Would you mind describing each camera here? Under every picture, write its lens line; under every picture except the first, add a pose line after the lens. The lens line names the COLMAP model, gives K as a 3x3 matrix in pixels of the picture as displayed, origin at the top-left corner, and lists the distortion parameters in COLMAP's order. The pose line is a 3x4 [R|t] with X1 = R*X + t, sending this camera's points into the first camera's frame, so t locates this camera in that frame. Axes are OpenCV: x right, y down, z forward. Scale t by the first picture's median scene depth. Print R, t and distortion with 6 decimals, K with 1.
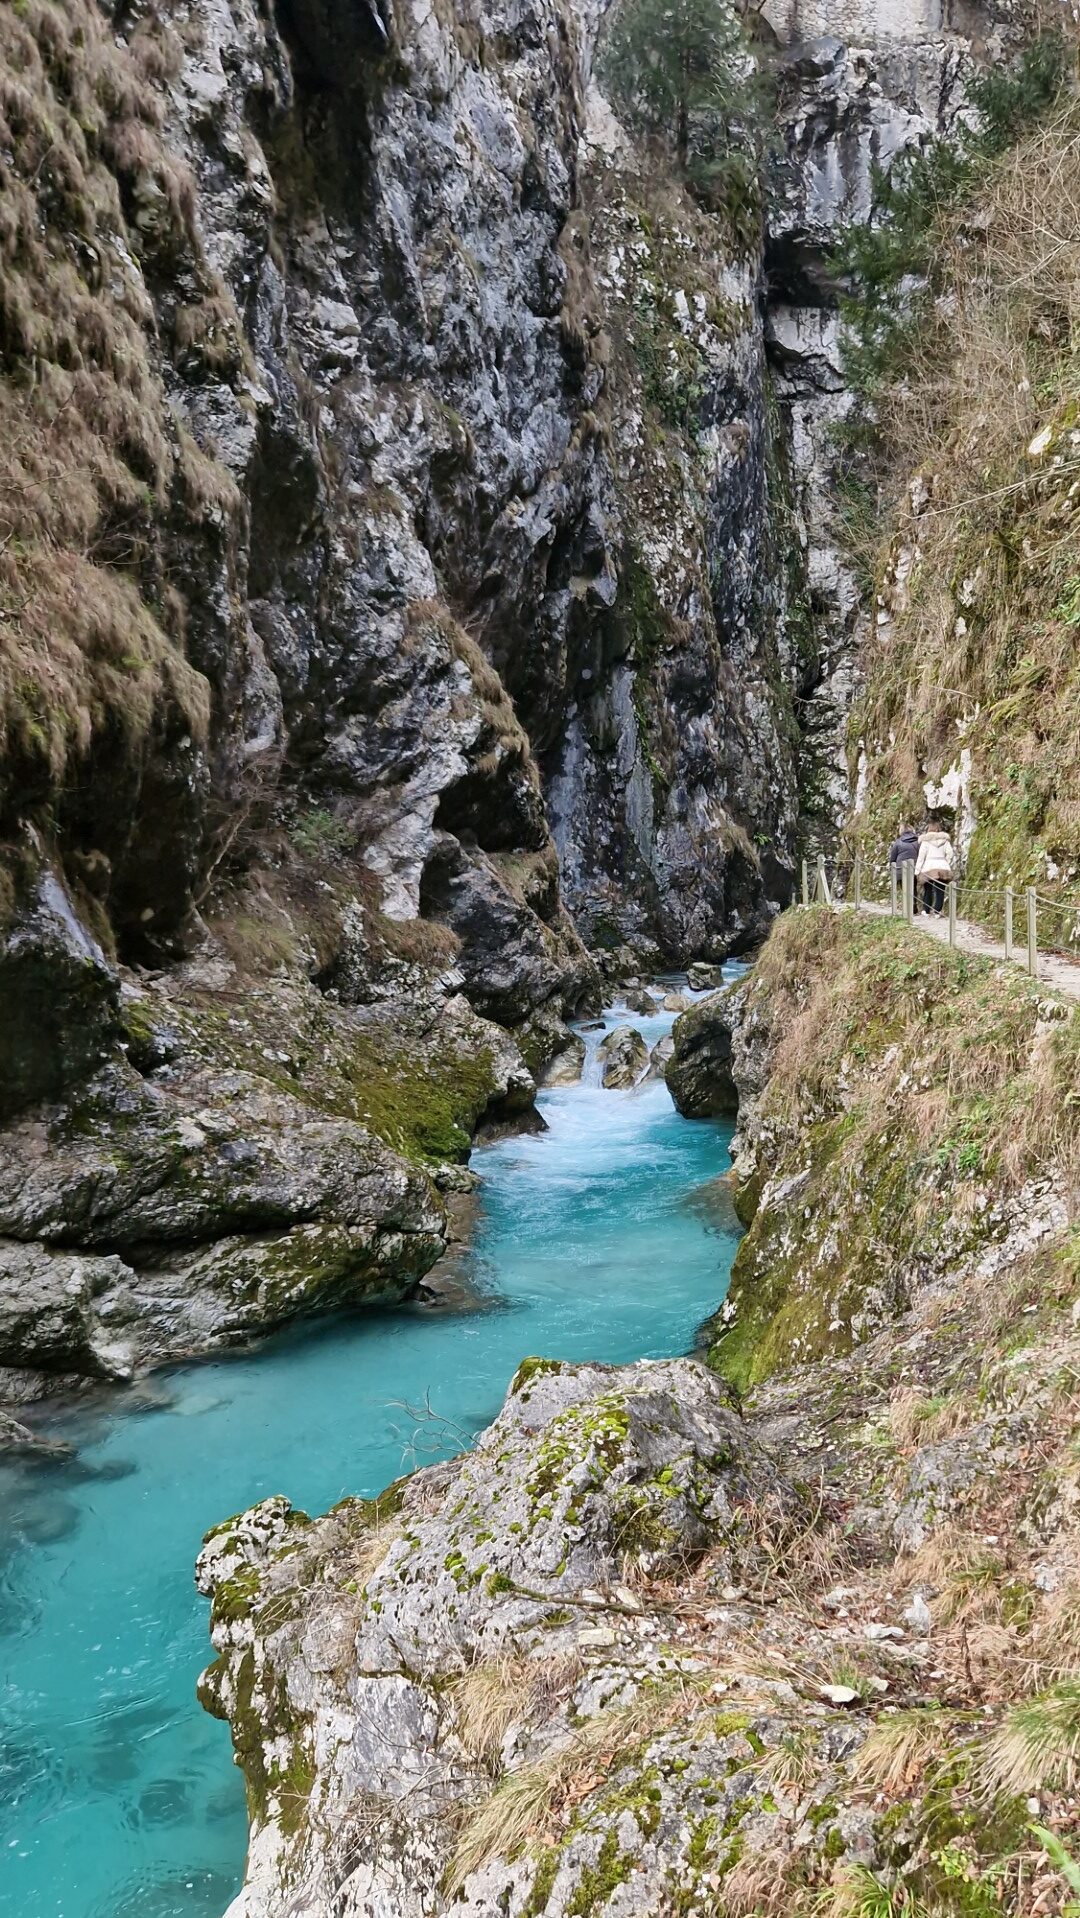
lens RADIAL K [[1600.9, 0, 541.7], [0, 1600.9, 950.5], [0, 0, 1]] dist [0.057603, -0.018954]
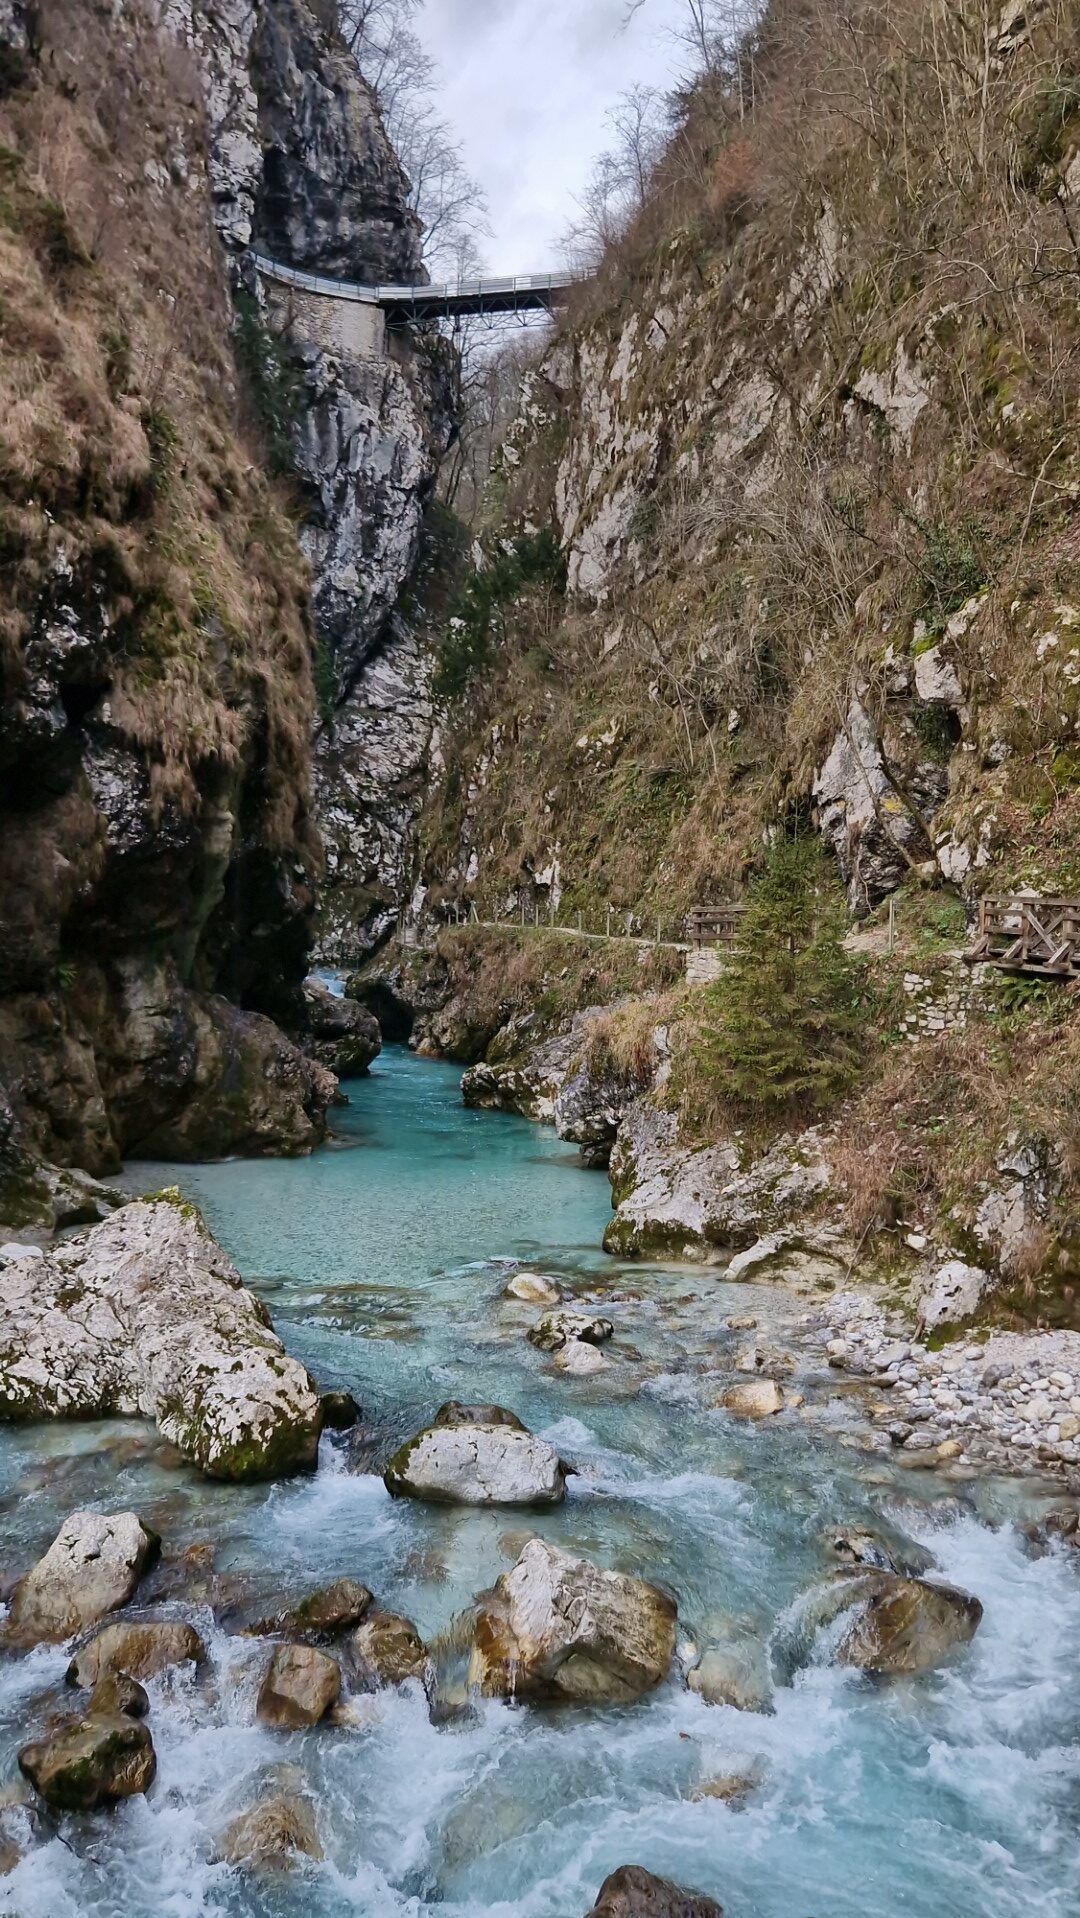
lens RADIAL K [[1600.9, 0, 554.9], [0, 1600.9, 928.9], [0, 0, 1]] dist [0.057603, -0.018954]
pose [[0.892694, 0.040275, 0.448861, -0.261036], [-0.018613, 0.998444, -0.052570, 0.033952], [-0.450279, 0.038574, 0.892054, -0.371636]]
